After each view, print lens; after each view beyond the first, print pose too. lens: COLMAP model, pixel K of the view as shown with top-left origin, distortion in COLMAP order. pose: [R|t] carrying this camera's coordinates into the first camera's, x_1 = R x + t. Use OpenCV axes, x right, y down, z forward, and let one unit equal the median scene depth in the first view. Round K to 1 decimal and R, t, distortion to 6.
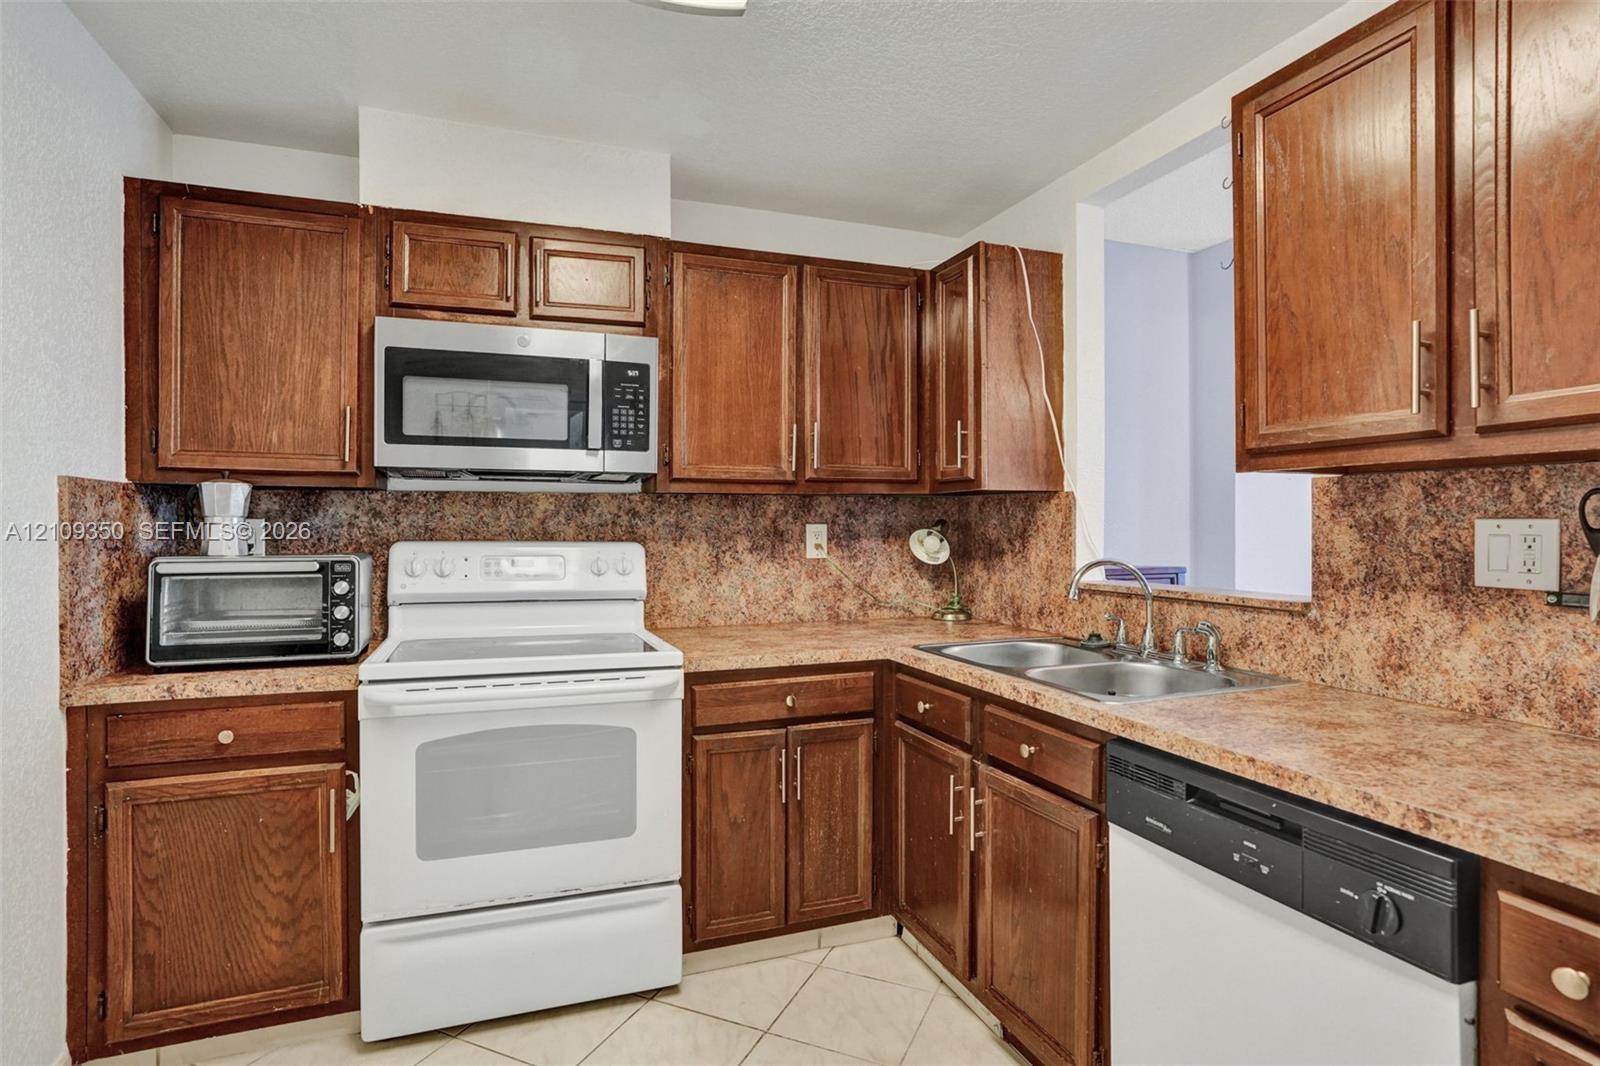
lens RADIAL K [[826.7, 0, 794.5], [0, 826.7, 530.0], [0, 0, 1]] dist [-0.049325, 0.025982]
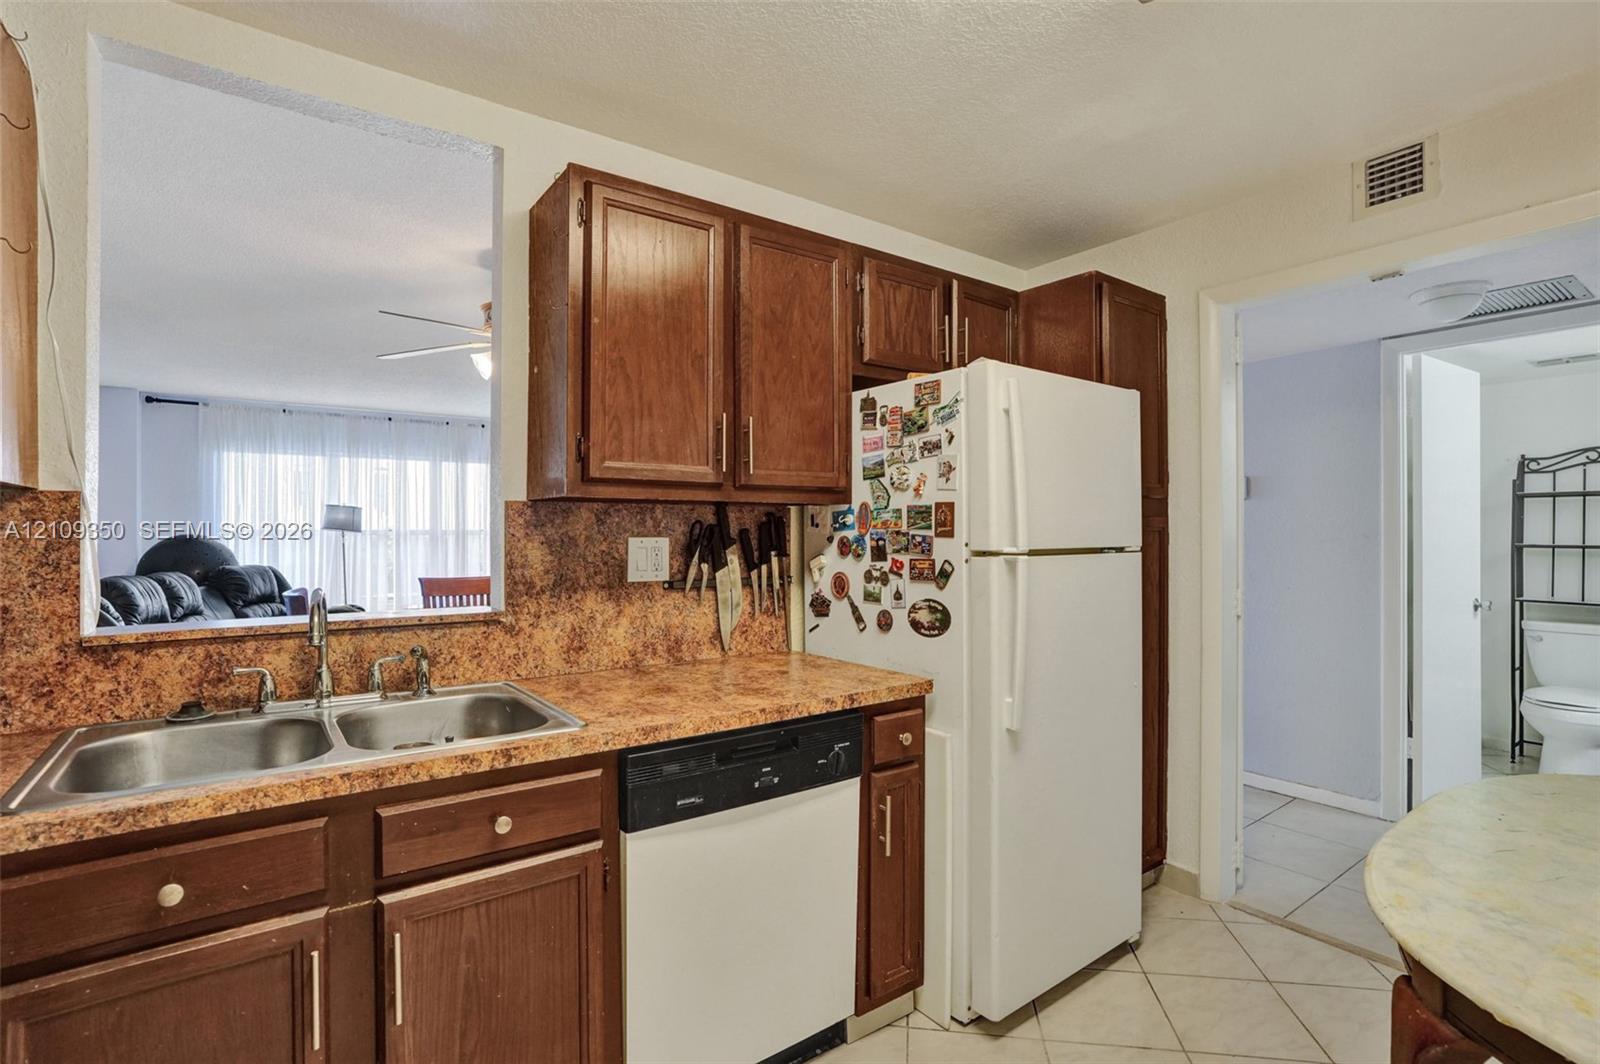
lens RADIAL K [[772.4, 0, 805.7], [0, 772.4, 531.2], [0, 0, 1]] dist [-0.051973, 0.023325]
pose [[-0.284394, 0.001075, 0.958707, -0.439522], [0.006405, 0.999979, 0.000779, -0.016822], [-0.958686, 0.006362, -0.284395, 0.774928]]
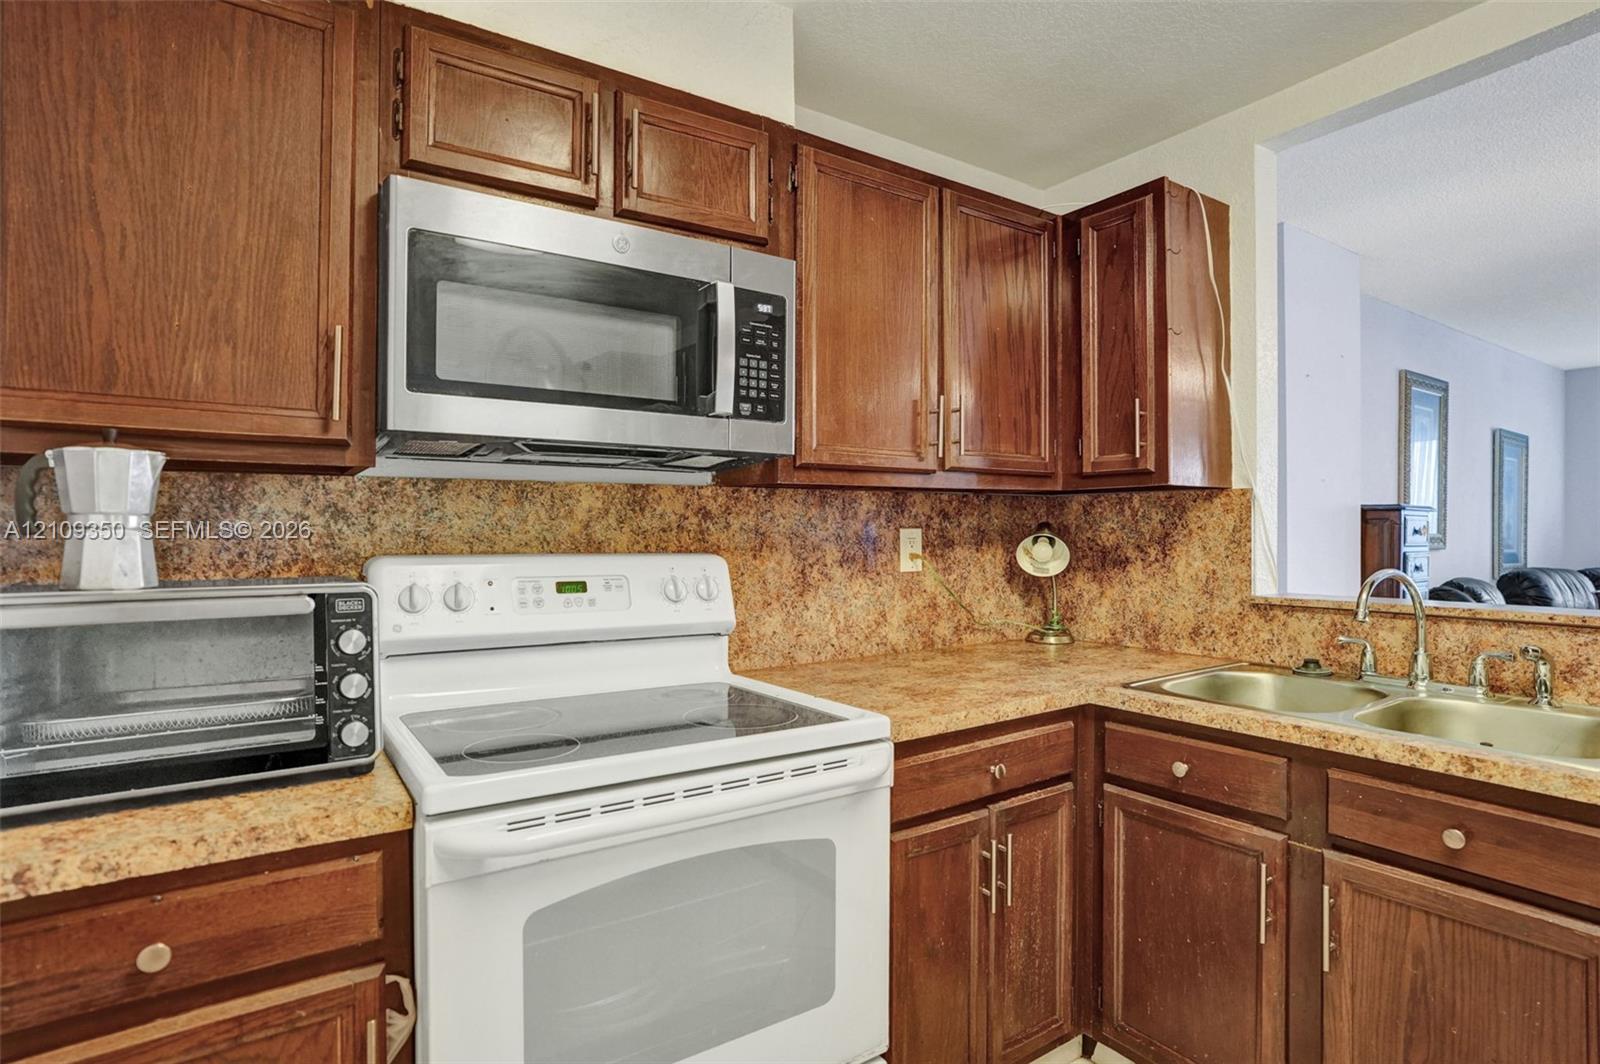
lens RADIAL K [[826.7, 0, 792.5], [0, 826.7, 533.5], [0, 0, 1]] dist [-0.049325, 0.025982]
pose [[0.971972, -0.003579, 0.235068, -0.378382], [0.004331, 0.999987, -0.002682, -0.000667], [-0.235056, 0.003624, 0.971975, 0.369969]]
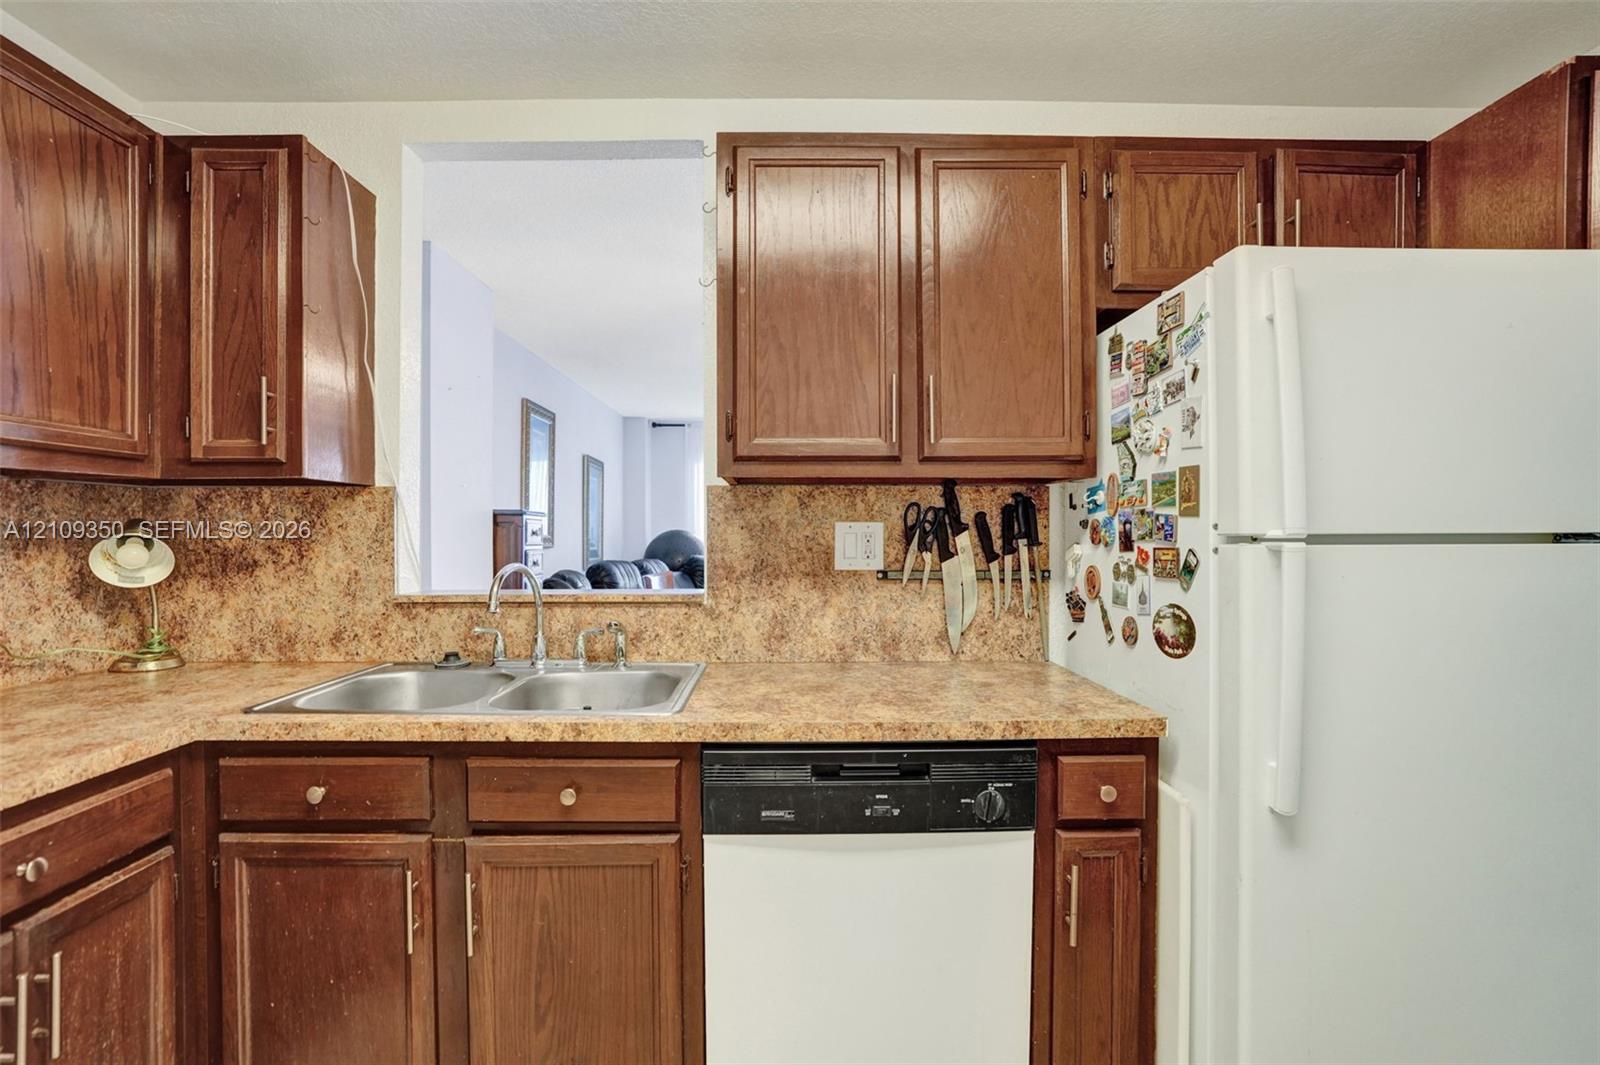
lens RADIAL K [[772.4, 0, 803.3], [0, 772.4, 538.2], [0, 0, 1]] dist [-0.051973, 0.023325]
pose [[0.332094, -0.007522, 0.943216, -0.304900], [0.007947, 0.999955, 0.005176, 0.005296], [-0.943213, 0.005777, 0.332139, 0.433573]]
